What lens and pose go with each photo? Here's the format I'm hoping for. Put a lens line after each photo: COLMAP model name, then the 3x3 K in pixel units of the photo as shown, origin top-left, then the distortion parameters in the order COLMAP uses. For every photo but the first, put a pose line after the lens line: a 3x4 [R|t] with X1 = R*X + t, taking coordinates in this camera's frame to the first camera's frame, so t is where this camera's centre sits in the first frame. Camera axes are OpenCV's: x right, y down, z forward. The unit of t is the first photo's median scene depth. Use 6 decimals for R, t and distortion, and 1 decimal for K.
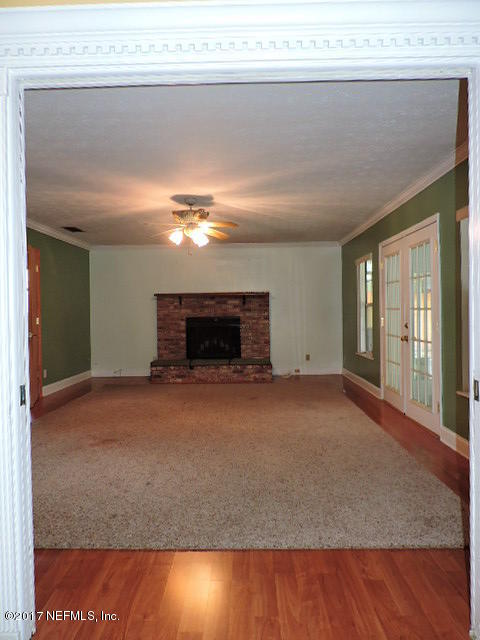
lens RADIAL K [[458.8, 0, 242.6], [0, 458.8, 318.0], [0, 0, 1]] dist [-0.018186, 0.000155]
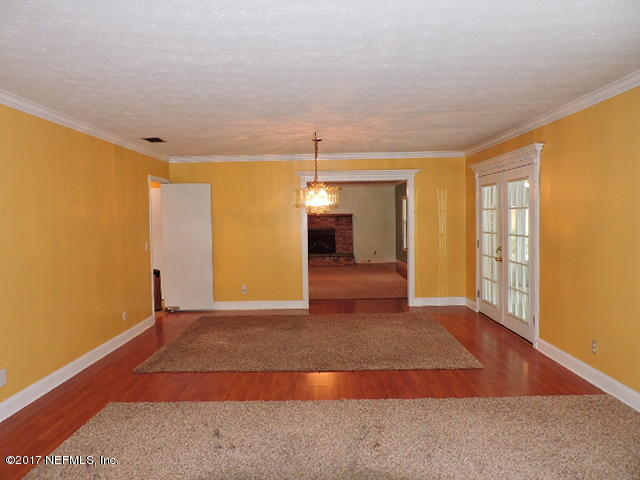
lens RADIAL K [[458.8, 0, 320.0], [0, 458.8, 240.0], [0, 0, 1]] dist [-0.018186, 0.000155]
pose [[0.999918, -0.005467, 0.011580, -0.080513], [0.005053, 0.999356, 0.035523, -0.020615], [-0.011766, -0.035462, 0.999302, -0.680027]]
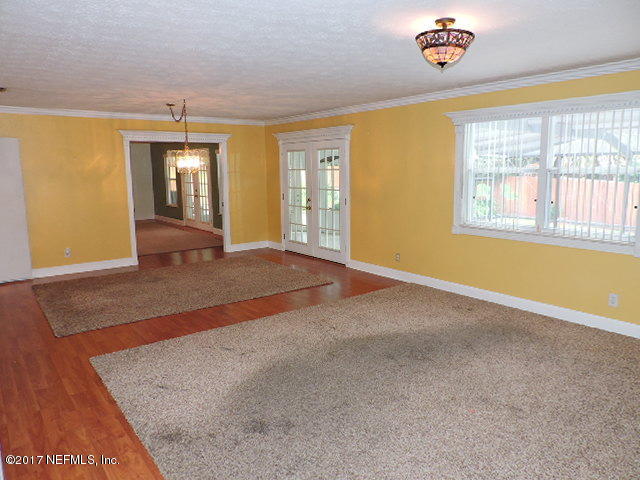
lens RADIAL K [[458.8, 0, 320.0], [0, 458.8, 240.0], [0, 0, 1]] dist [-0.018186, 0.000155]
pose [[0.784056, -0.092272, 0.613794, -0.360978], [0.008484, 0.990389, 0.138049, -0.029515], [-0.620633, -0.103031, 0.777303, -0.735024]]
